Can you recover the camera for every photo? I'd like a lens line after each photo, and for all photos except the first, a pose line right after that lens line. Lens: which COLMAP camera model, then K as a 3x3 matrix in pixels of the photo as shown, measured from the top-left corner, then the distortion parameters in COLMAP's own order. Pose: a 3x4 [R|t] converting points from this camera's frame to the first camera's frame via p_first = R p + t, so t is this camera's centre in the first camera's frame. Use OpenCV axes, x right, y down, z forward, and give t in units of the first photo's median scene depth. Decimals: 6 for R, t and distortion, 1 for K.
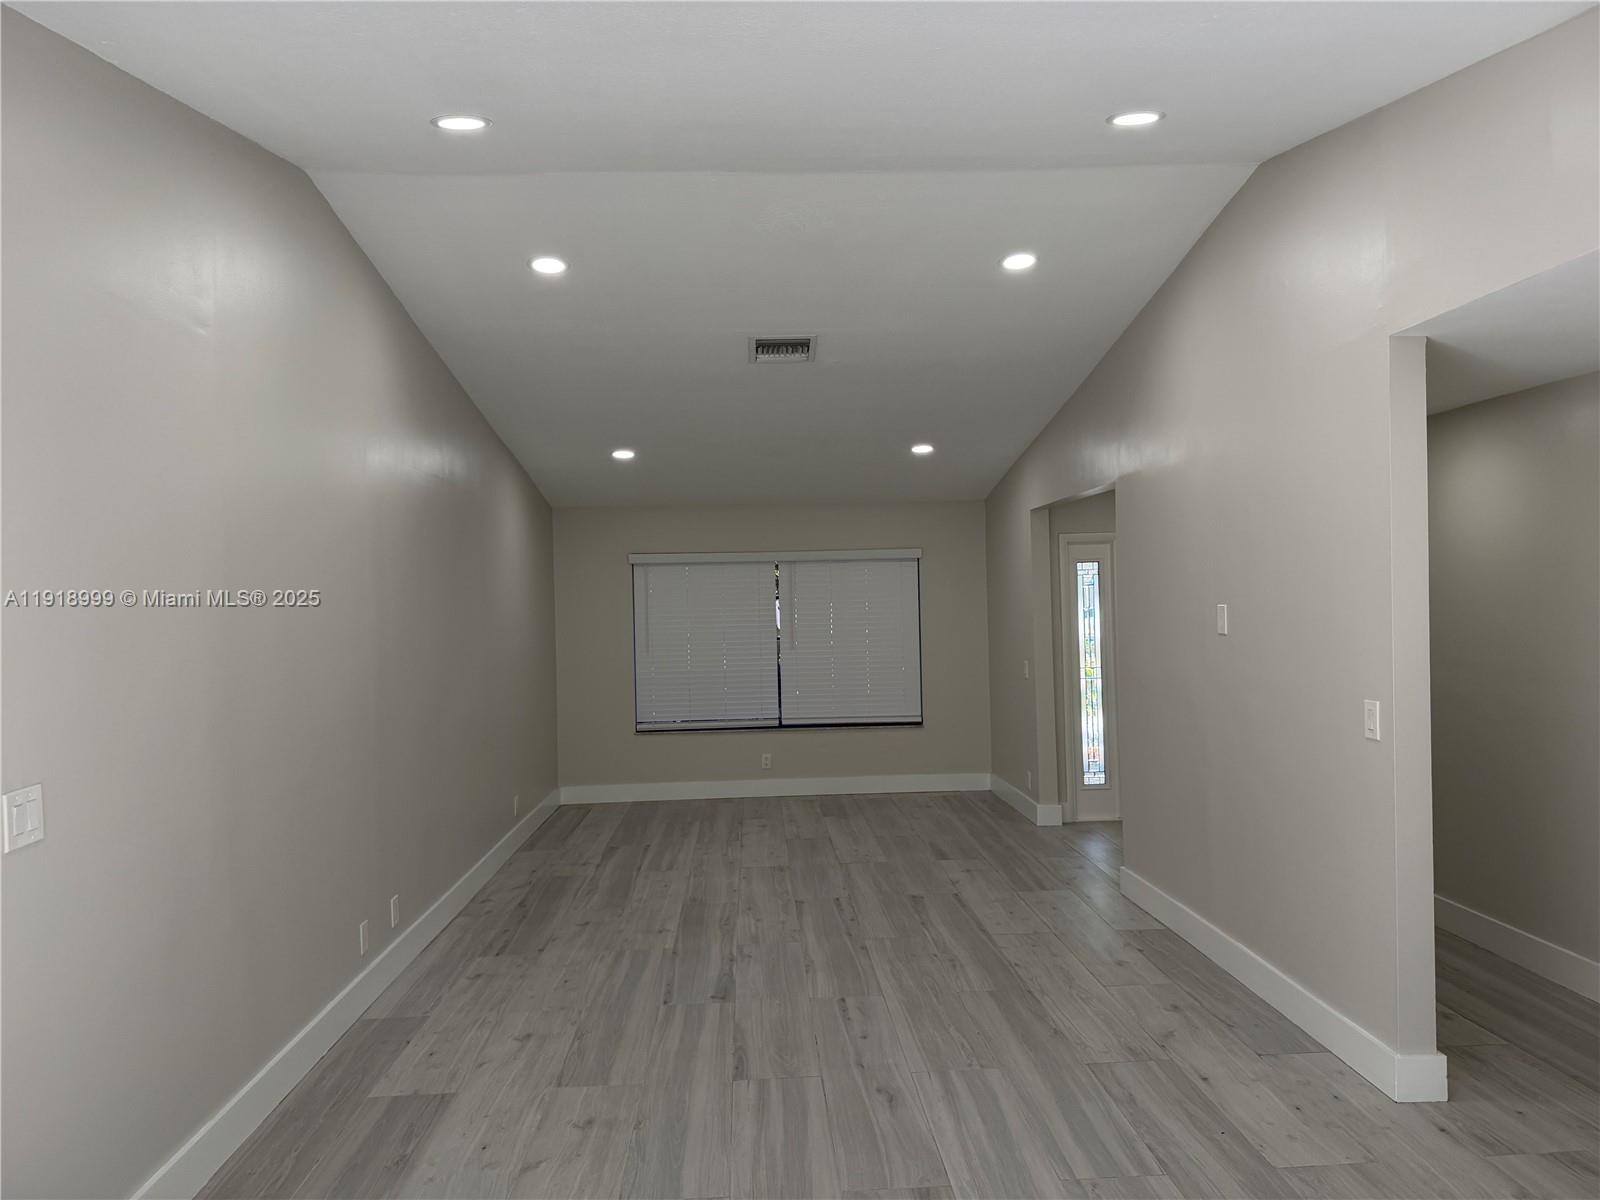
lens RADIAL K [[1124.4, 0, 793.5], [0, 1124.4, 591.7], [0, 0, 1]] dist [0.119600, -0.163211]
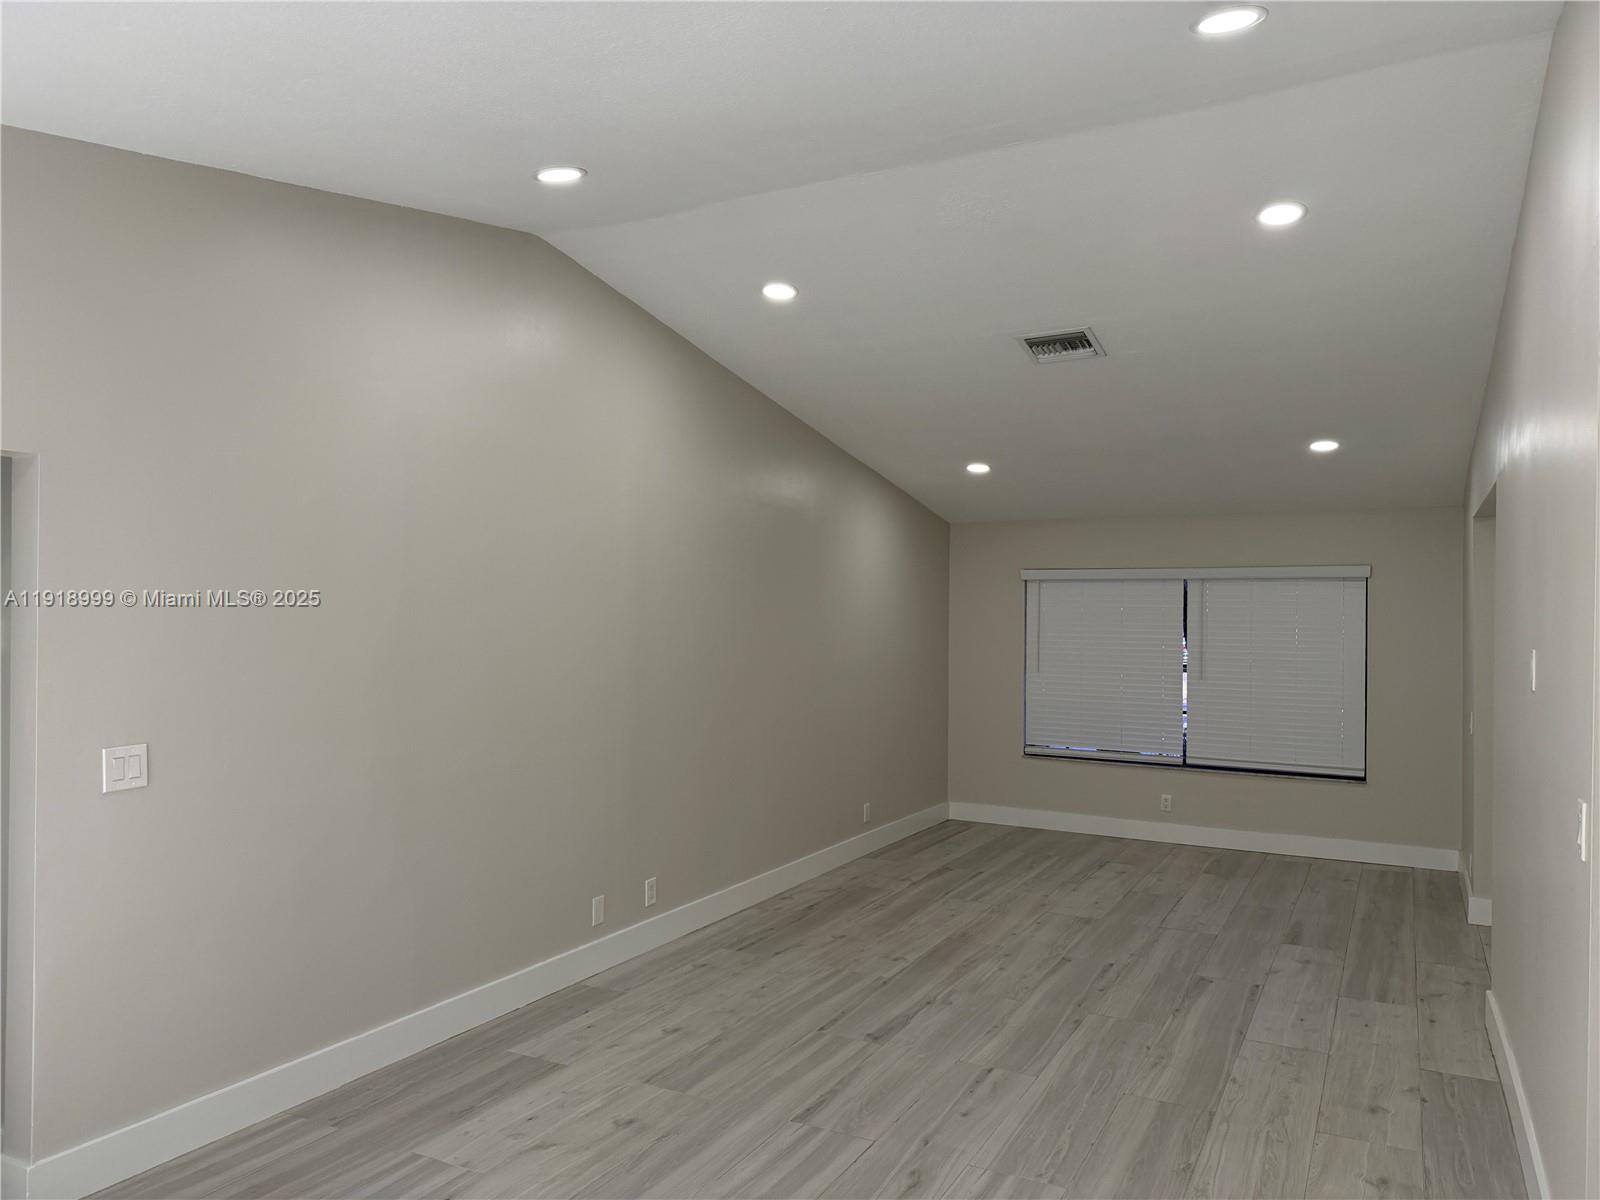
lens RADIAL K [[1124.4, 0, 793.5], [0, 1124.4, 591.7], [0, 0, 1]] dist [0.119600, -0.163211]
pose [[0.861246, 0.019839, -0.507801, 0.330524], [-0.025816, 0.999656, -0.004730, -0.008821], [0.507532, 0.017183, 0.861461, 0.128763]]
